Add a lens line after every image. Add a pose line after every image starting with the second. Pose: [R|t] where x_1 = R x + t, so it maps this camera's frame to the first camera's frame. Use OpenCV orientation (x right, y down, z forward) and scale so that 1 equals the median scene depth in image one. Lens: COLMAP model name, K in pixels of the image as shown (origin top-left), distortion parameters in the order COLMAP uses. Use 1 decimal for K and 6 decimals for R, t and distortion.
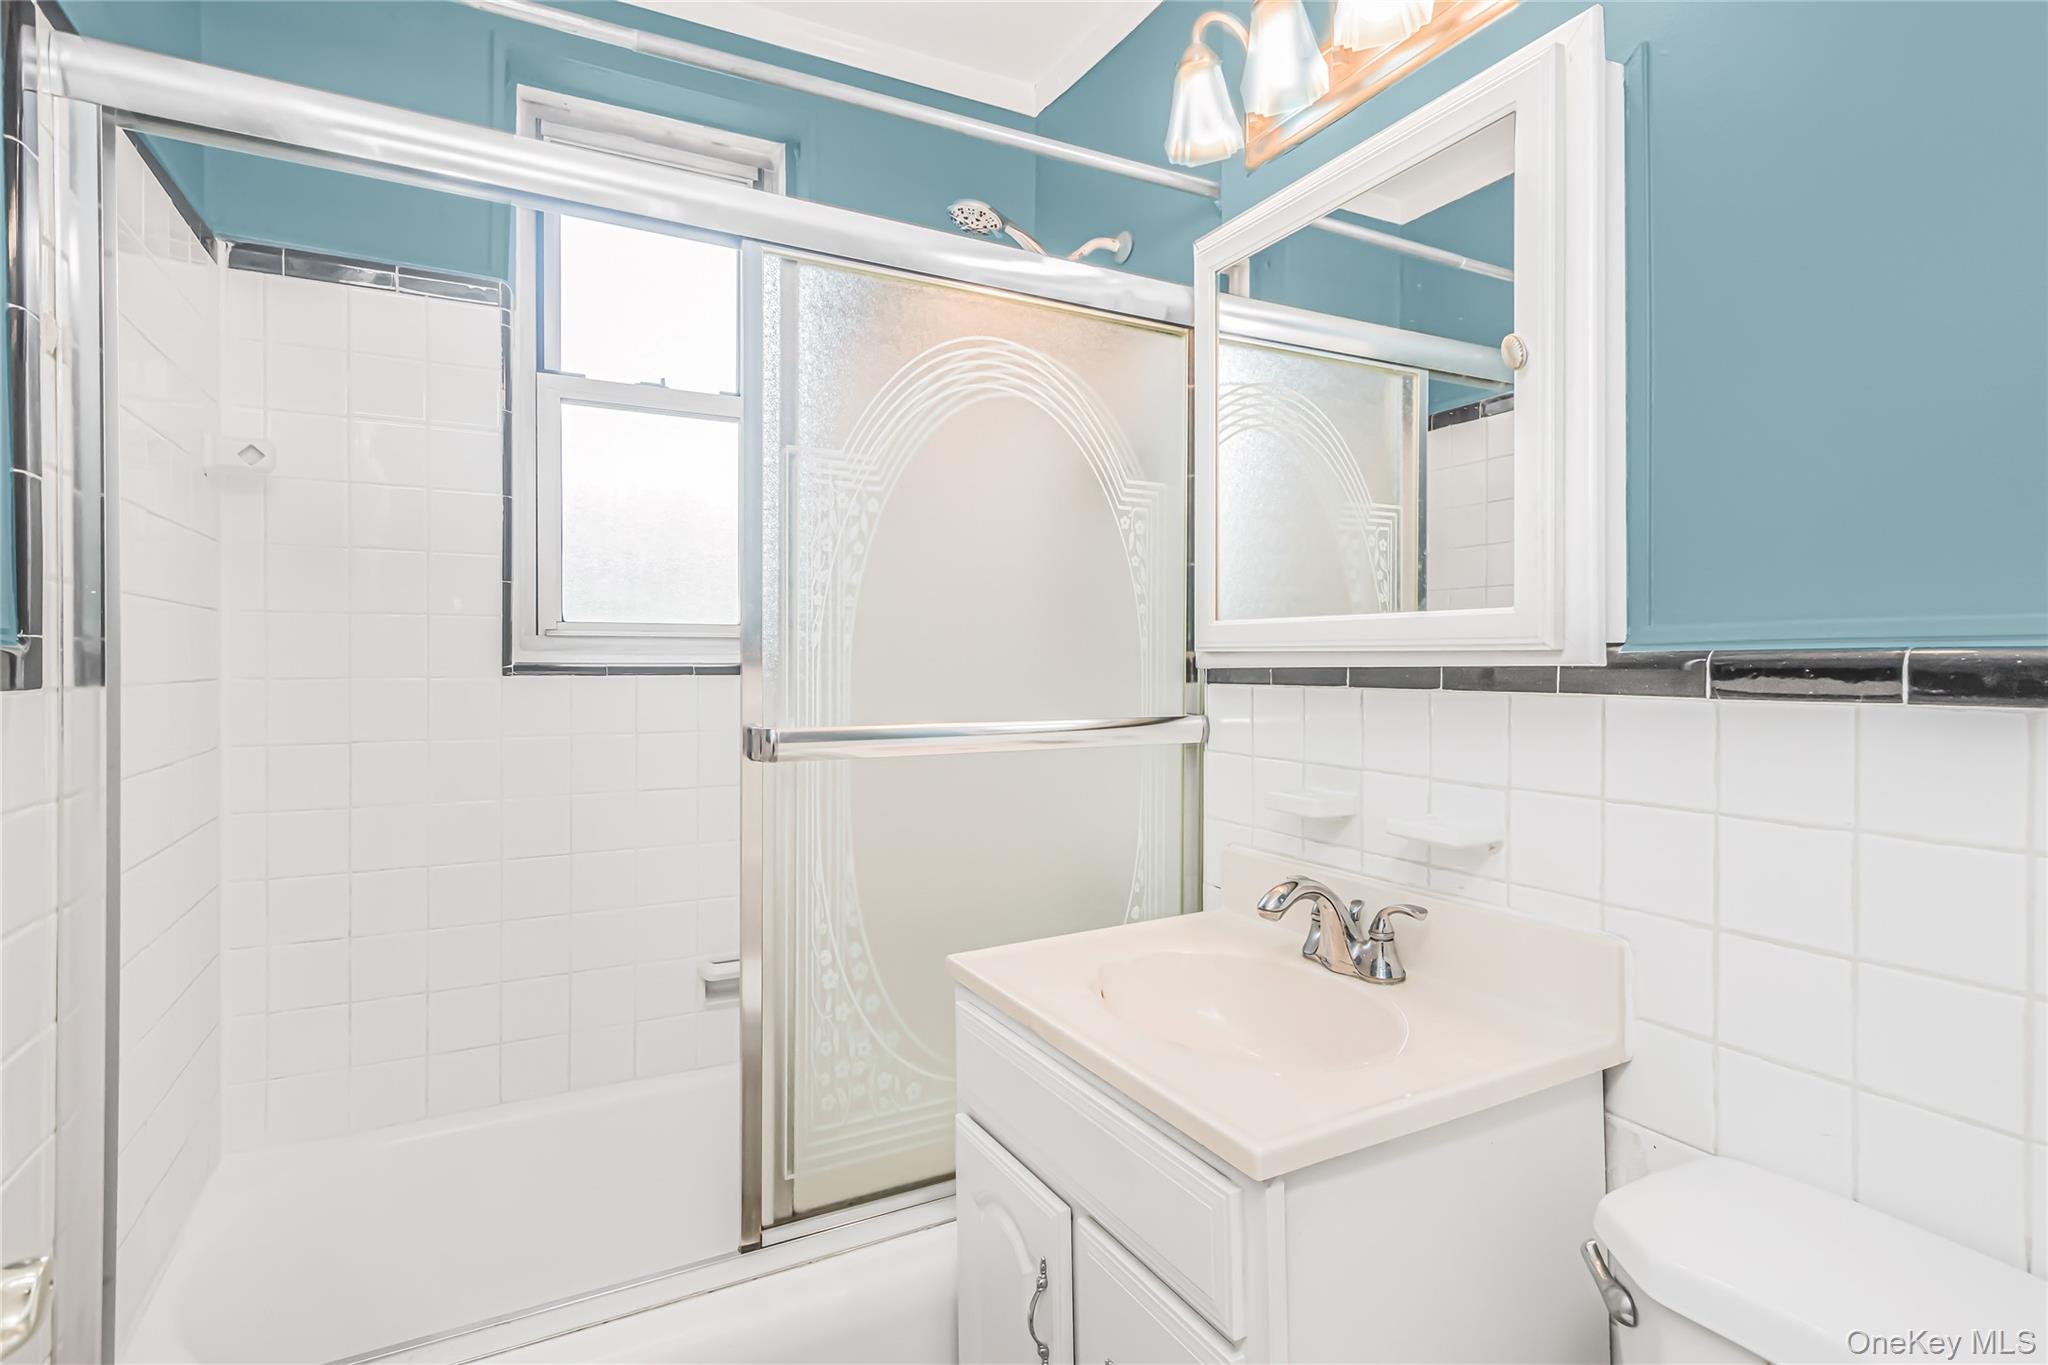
lens RADIAL K [[983.1, 0, 1023.5], [0, 983.1, 667.9], [0, 0, 1]] dist [0.000407, 0.000644]
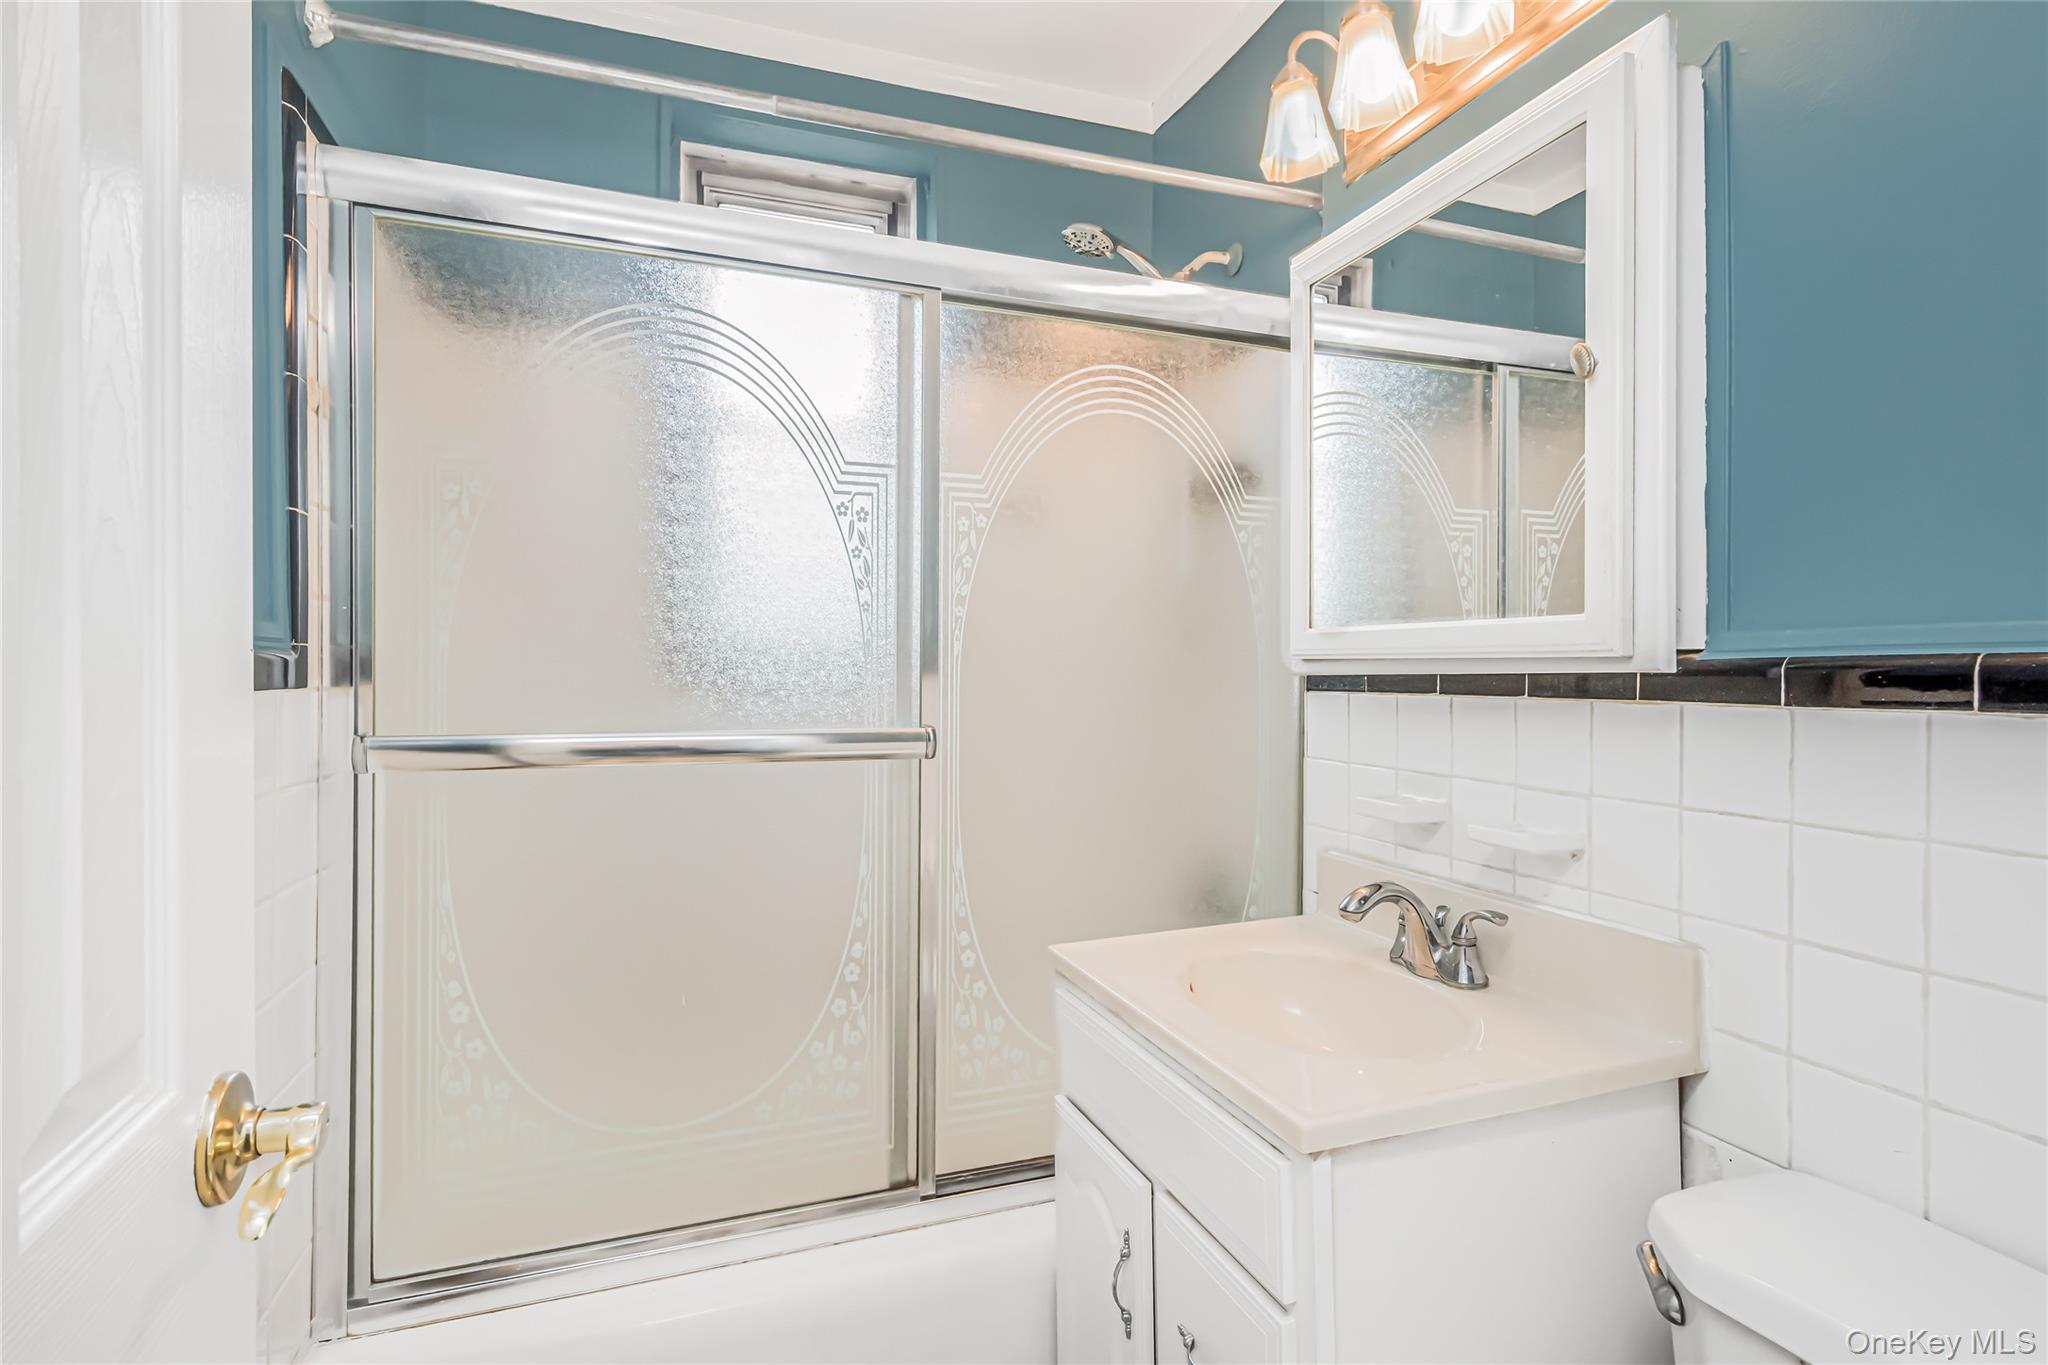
lens RADIAL K [[1034.2, 0, 1024.0], [0, 1034.2, 682.5], [0, 0, 1]] dist [-0.002685, 0.000104]
pose [[0.985754, 0.005570, -0.168104, 0.094444], [-0.005094, 0.999982, 0.003263, 0.006463], [0.168119, -0.002360, 0.985764, -0.116250]]
